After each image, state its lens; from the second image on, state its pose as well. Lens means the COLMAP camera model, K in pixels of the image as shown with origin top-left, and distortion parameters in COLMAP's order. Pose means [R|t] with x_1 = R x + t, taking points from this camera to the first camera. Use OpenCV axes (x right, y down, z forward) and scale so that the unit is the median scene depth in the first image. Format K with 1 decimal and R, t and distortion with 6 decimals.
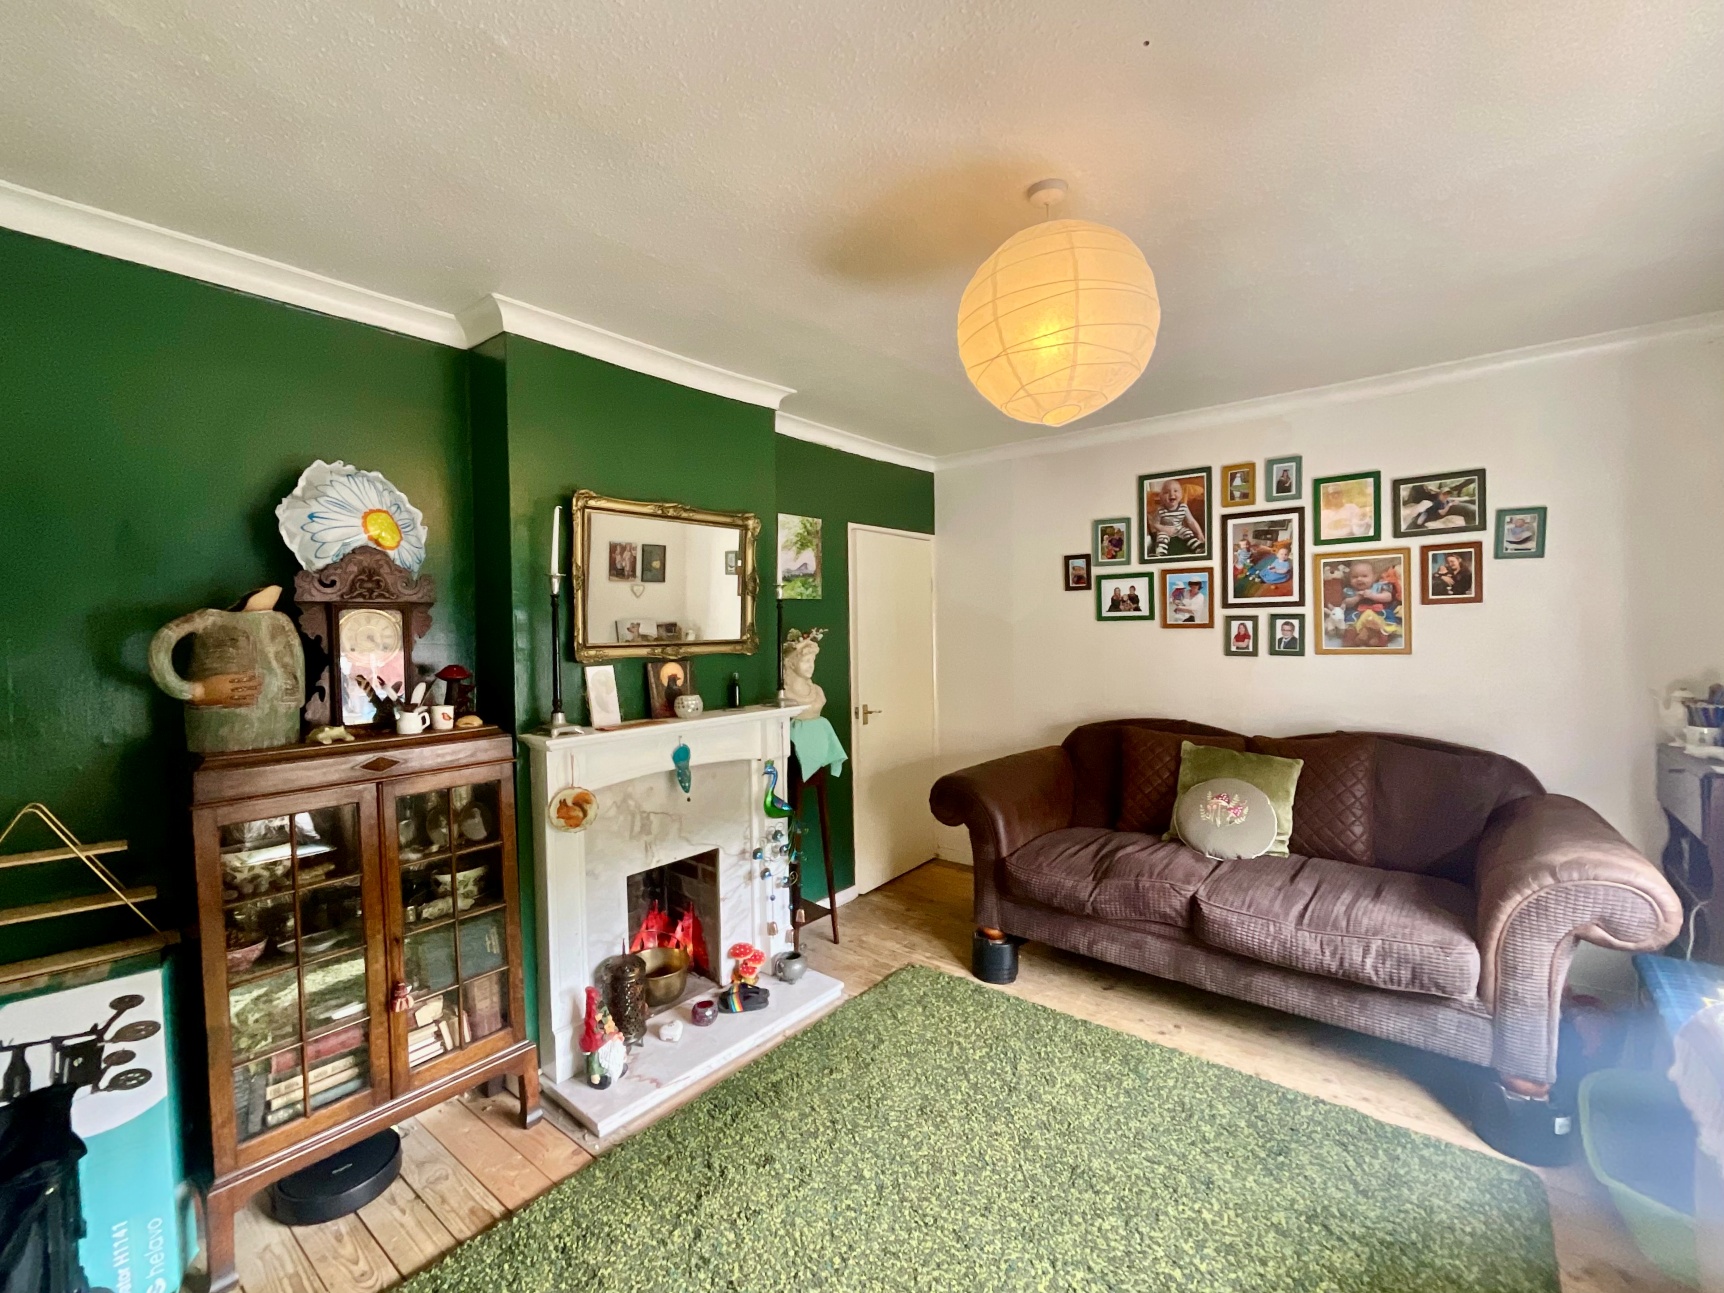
lens RADIAL K [[740.4, 0, 853.9], [0, 740.4, 643.2], [0, 0, 1]] dist [0.001067, 0.000163]
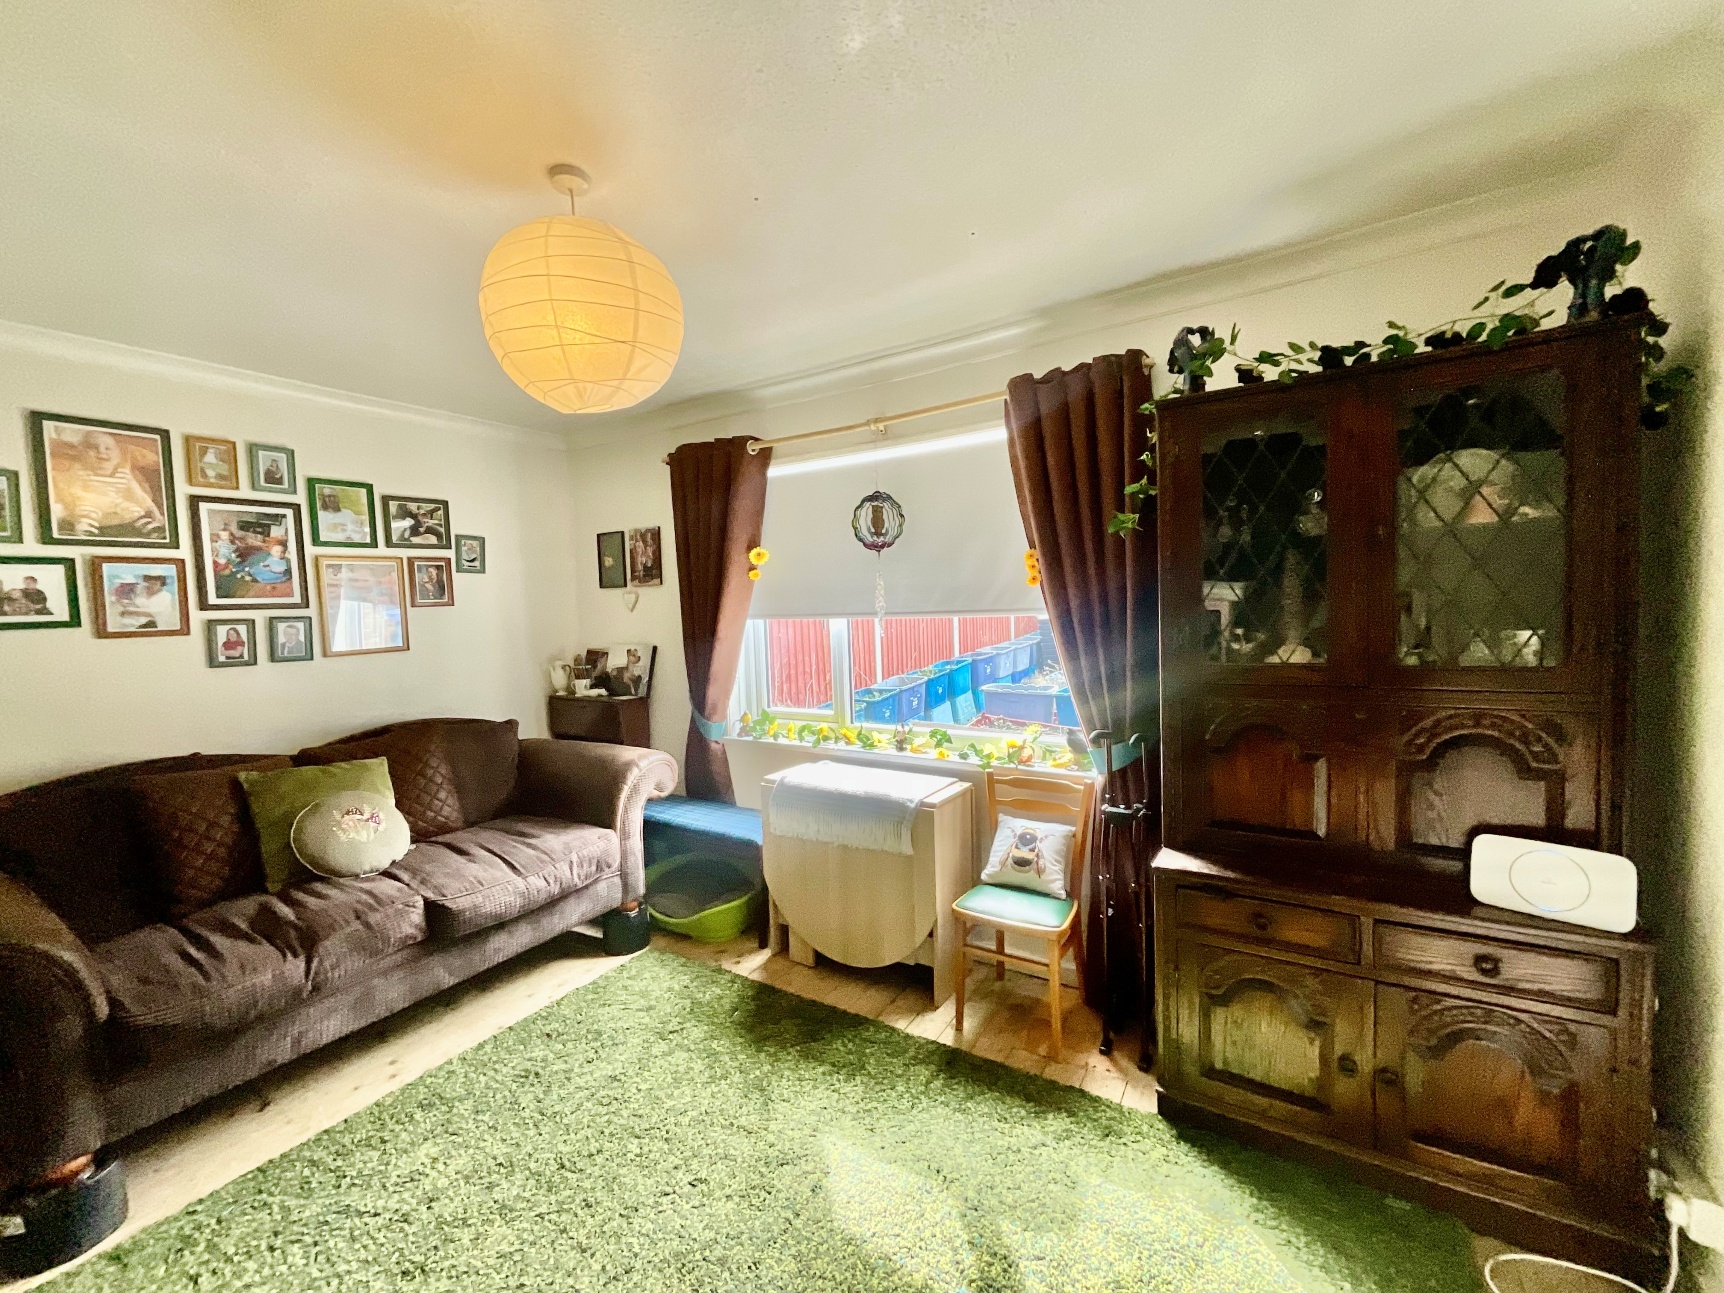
lens RADIAL K [[740.4, 0, 853.9], [0, 740.4, 643.2], [0, 0, 1]] dist [0.001067, 0.000163]
pose [[-0.148628, -0.031985, 0.988376, -0.452540], [0.059409, 0.997383, 0.041210, -0.002518], [-0.987107, 0.064844, -0.146339, 0.453870]]
